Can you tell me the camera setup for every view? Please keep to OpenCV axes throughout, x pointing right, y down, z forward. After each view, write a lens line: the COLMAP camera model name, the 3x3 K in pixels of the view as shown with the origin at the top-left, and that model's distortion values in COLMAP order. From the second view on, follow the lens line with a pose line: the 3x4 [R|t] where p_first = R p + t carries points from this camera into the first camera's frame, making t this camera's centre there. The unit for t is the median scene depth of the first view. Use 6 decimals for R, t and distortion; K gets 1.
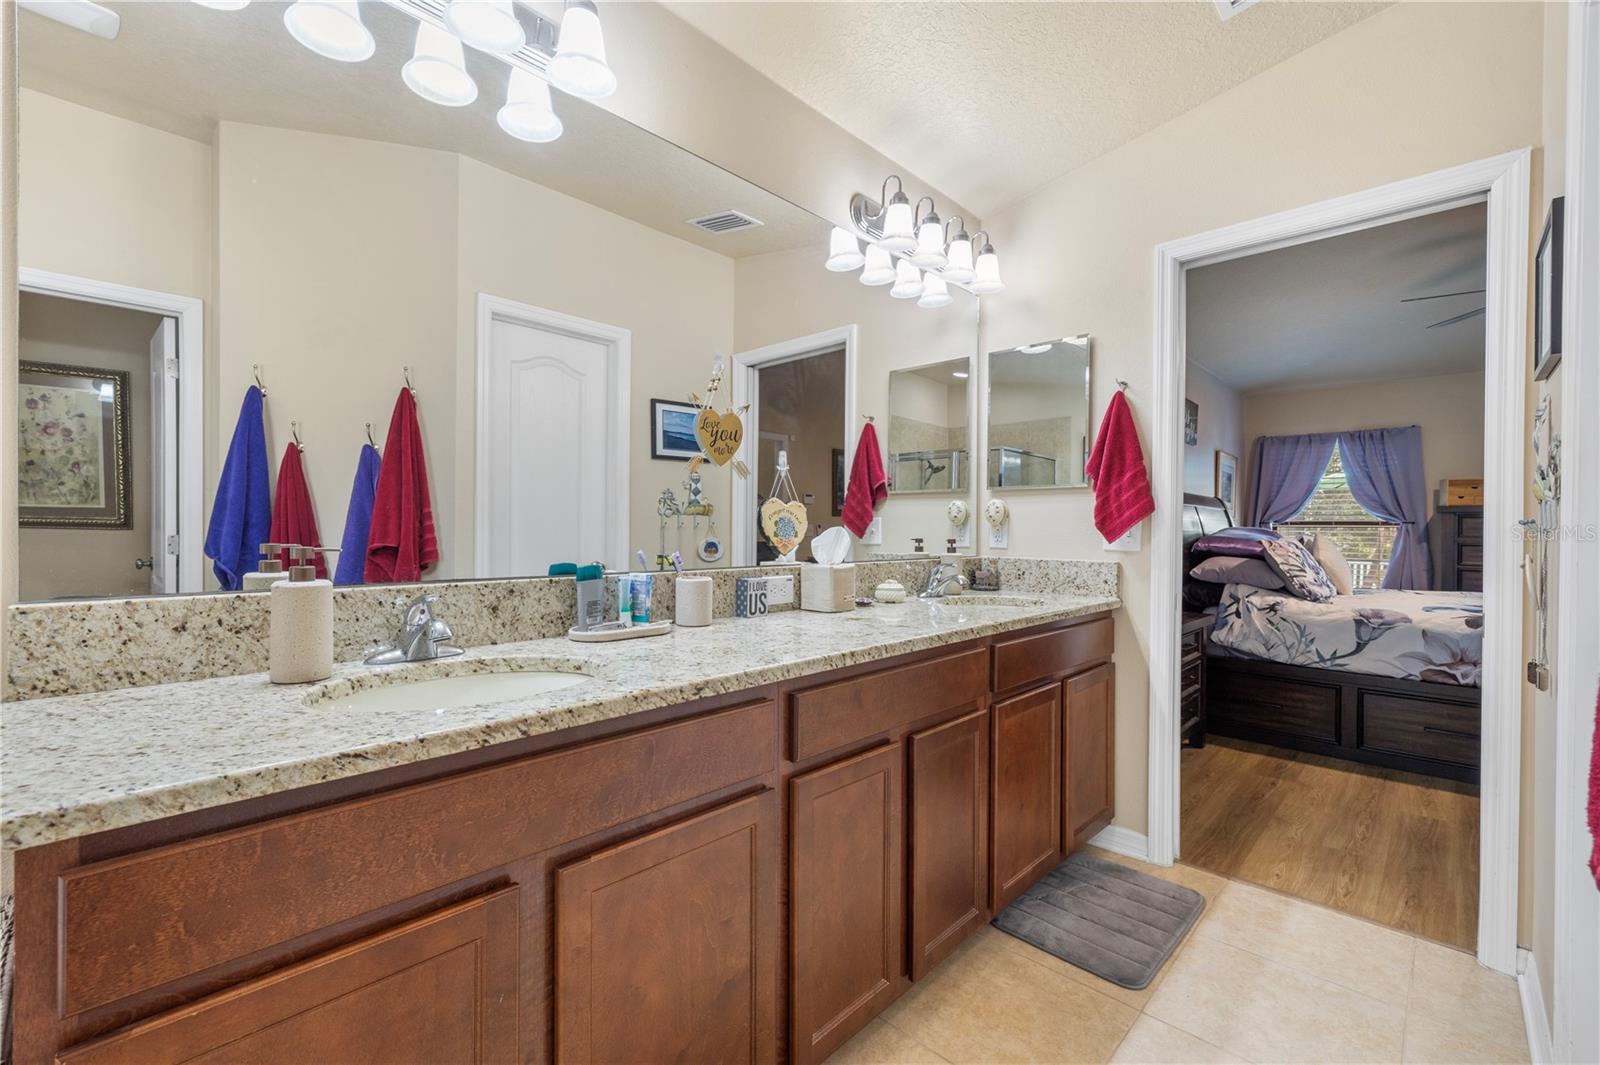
lens RADIAL K [[673.6, 0, 797.2], [0, 673.6, 531.0], [0, 0, 1]] dist [0.001675, 0.000419]
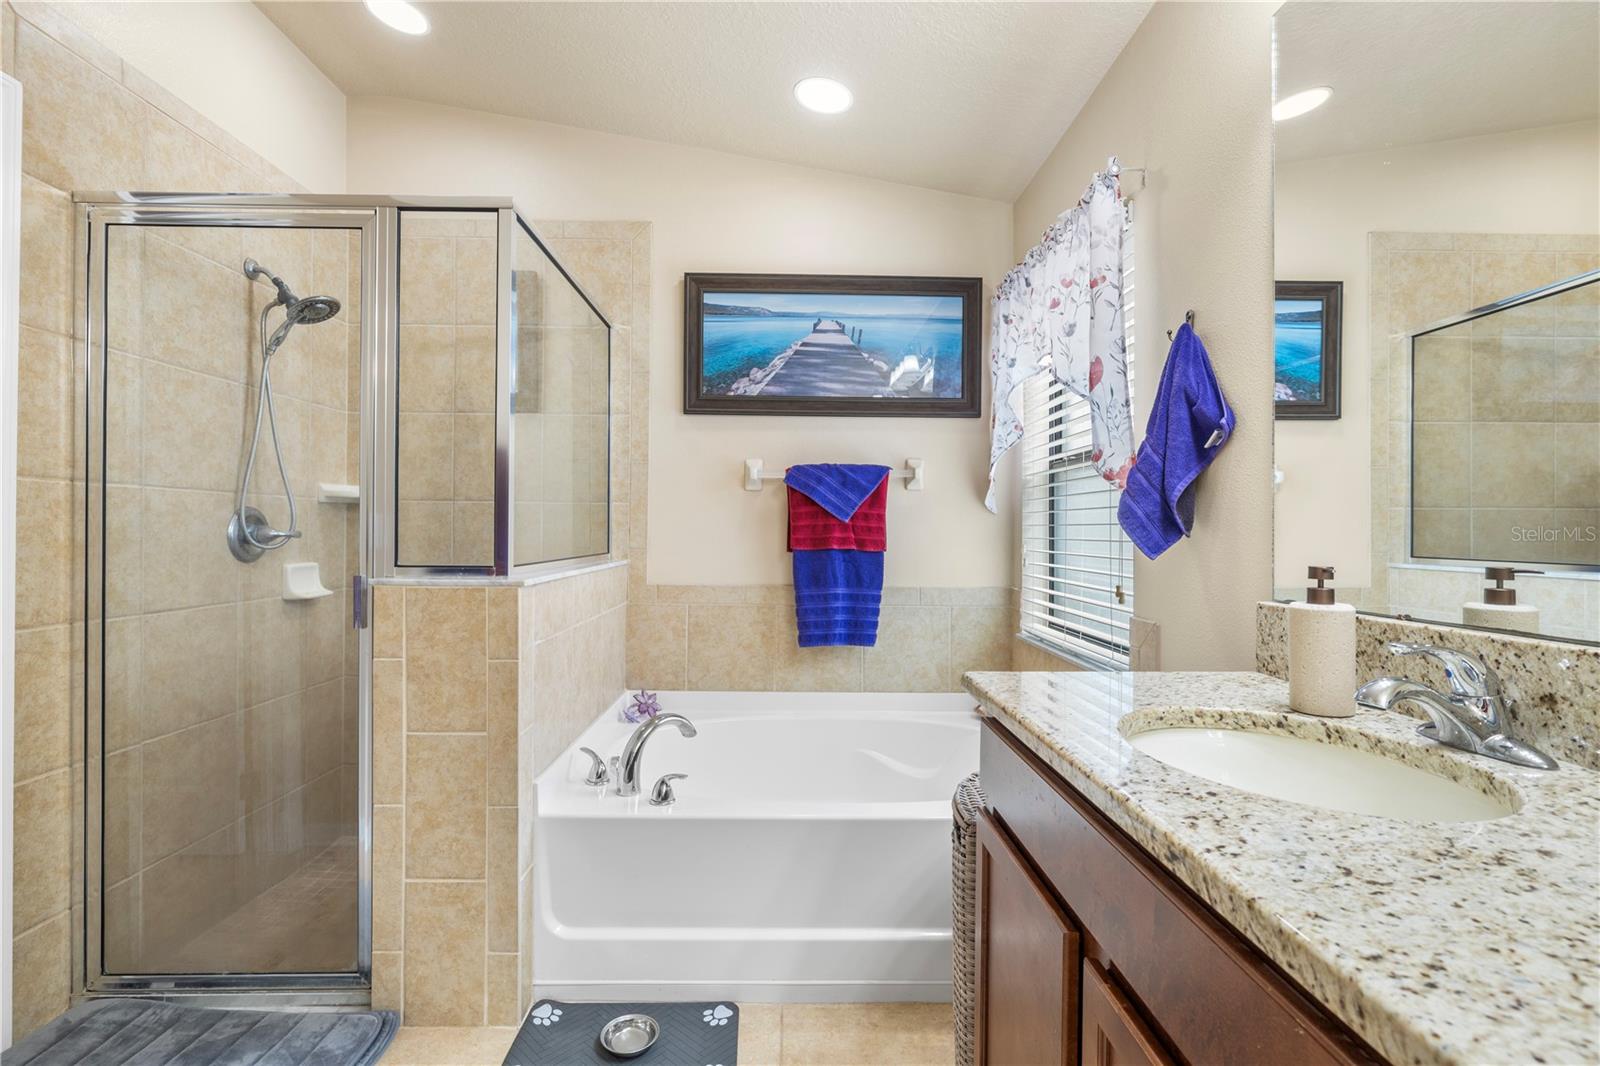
lens RADIAL K [[745.9, 0, 800.0], [0, 745.9, 533.0], [0, 0, 1]] dist [-0.005743, -0.000339]
pose [[-0.703269, -0.007705, -0.710882, 0.452115], [-0.009213, 0.999956, -0.001724, -0.013099], [0.710864, 0.005336, -0.703309, 1.138423]]
